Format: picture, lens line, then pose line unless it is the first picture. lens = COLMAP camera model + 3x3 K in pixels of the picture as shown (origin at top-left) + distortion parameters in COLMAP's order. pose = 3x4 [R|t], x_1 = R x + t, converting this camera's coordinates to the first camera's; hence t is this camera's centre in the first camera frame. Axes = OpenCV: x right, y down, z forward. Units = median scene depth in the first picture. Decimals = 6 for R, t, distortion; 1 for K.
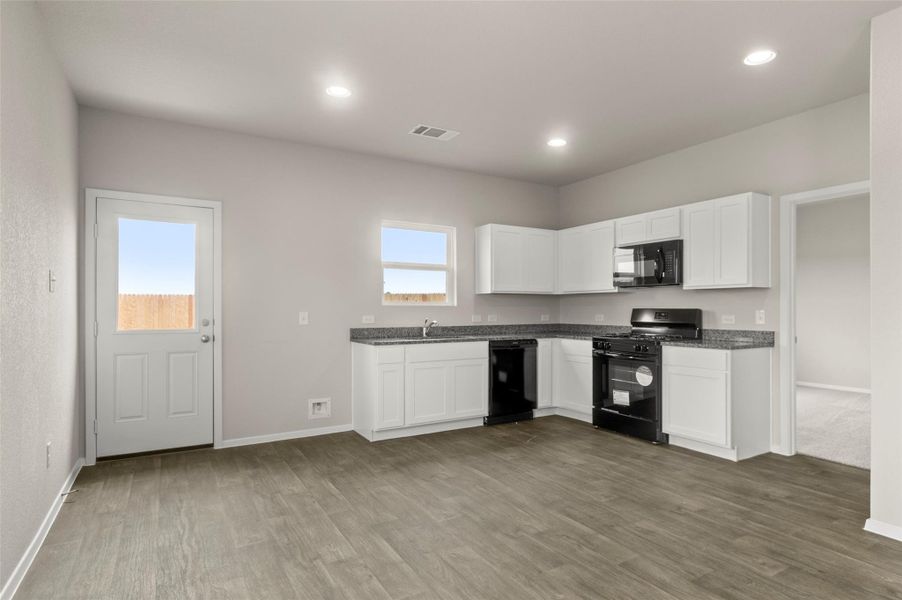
lens RADIAL K [[484.2, 0, 473.9], [0, 484.2, 308.0], [0, 0, 1]] dist [0.004491, 0.000684]
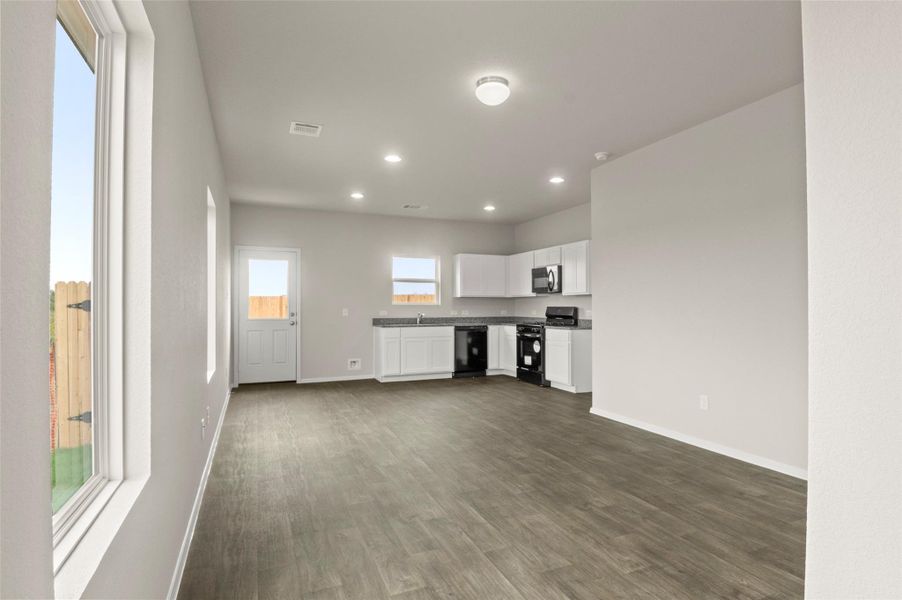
lens RADIAL K [[459.6, 0, 477.0], [0, 459.6, 302.9], [0, 0, 1]] dist [0.018705, -0.000094]
pose [[0.992664, -0.000922, -0.120904, 0.312402], [0.000257, 0.999985, -0.005513, -0.003084], [0.120907, 0.005441, 0.992649, -0.575522]]
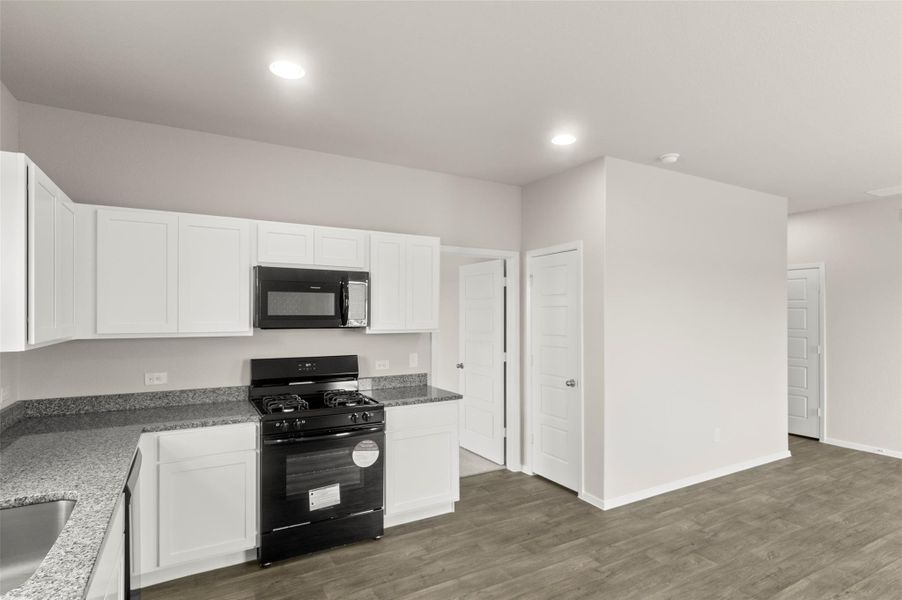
lens RADIAL K [[474.4, 0, 469.9], [0, 474.4, 315.2], [0, 0, 1]] dist [0.001520, 0.001961]
pose [[0.037195, 0.000513, 0.999308, -0.337197], [0.000531, 1.000000, -0.000533, -0.064767], [-0.999308, 0.000550, 0.037195, 0.751852]]
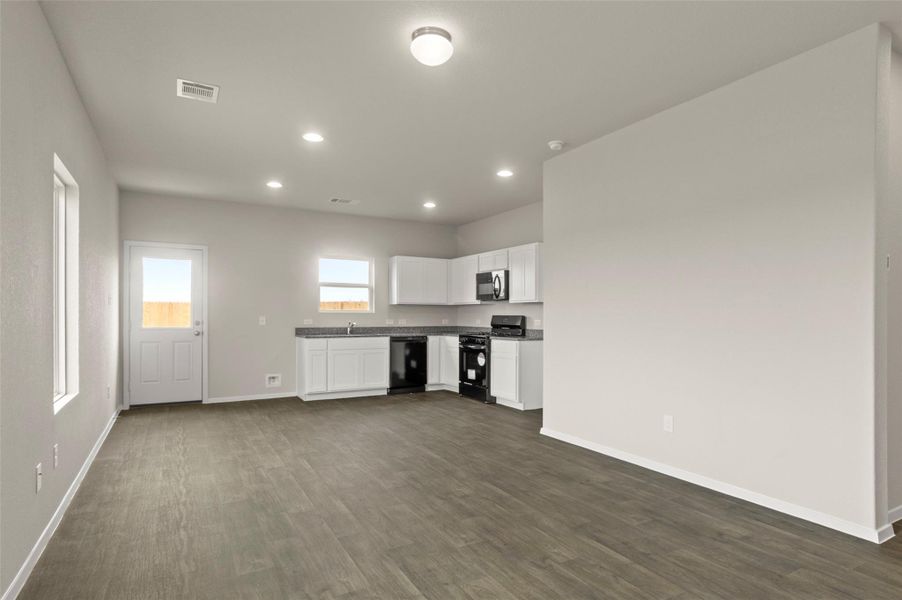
lens RADIAL K [[474.4, 0, 469.9], [0, 474.4, 315.2], [0, 0, 1]] dist [0.001520, 0.001961]
pose [[0.999915, 0.004804, -0.012107, 0.306876], [-0.004780, 0.999987, 0.002008, -0.001891], [0.012116, -0.001950, 0.999925, -0.464690]]
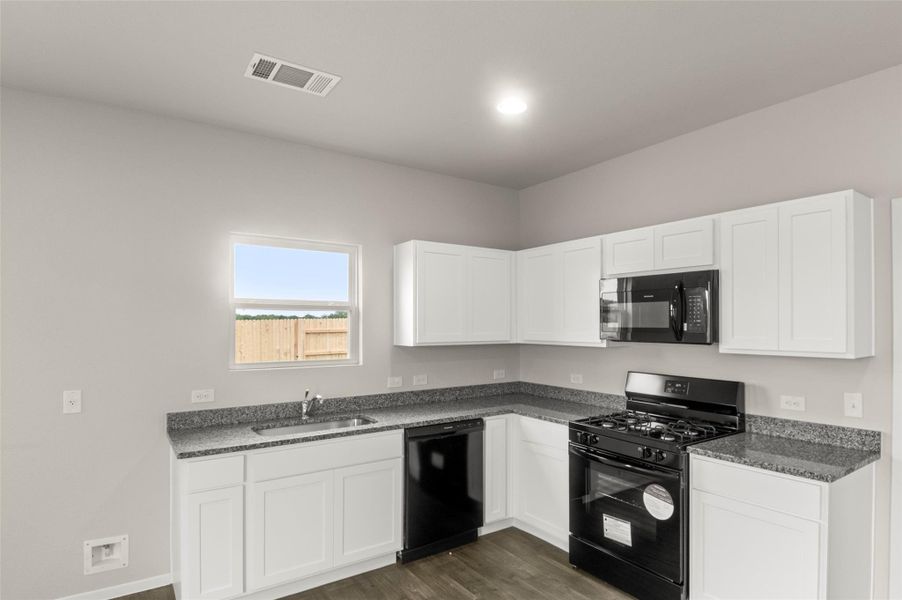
lens RADIAL K [[486.4, 0, 466.7], [0, 486.4, 320.1], [0, 0, 1]] dist [-0.001536, -0.000651]
pose [[0.998379, 0.001628, 0.056898, 0.079067], [-0.001134, 0.999961, -0.008712, -0.069170], [-0.056910, 0.008634, 0.998342, 0.390316]]
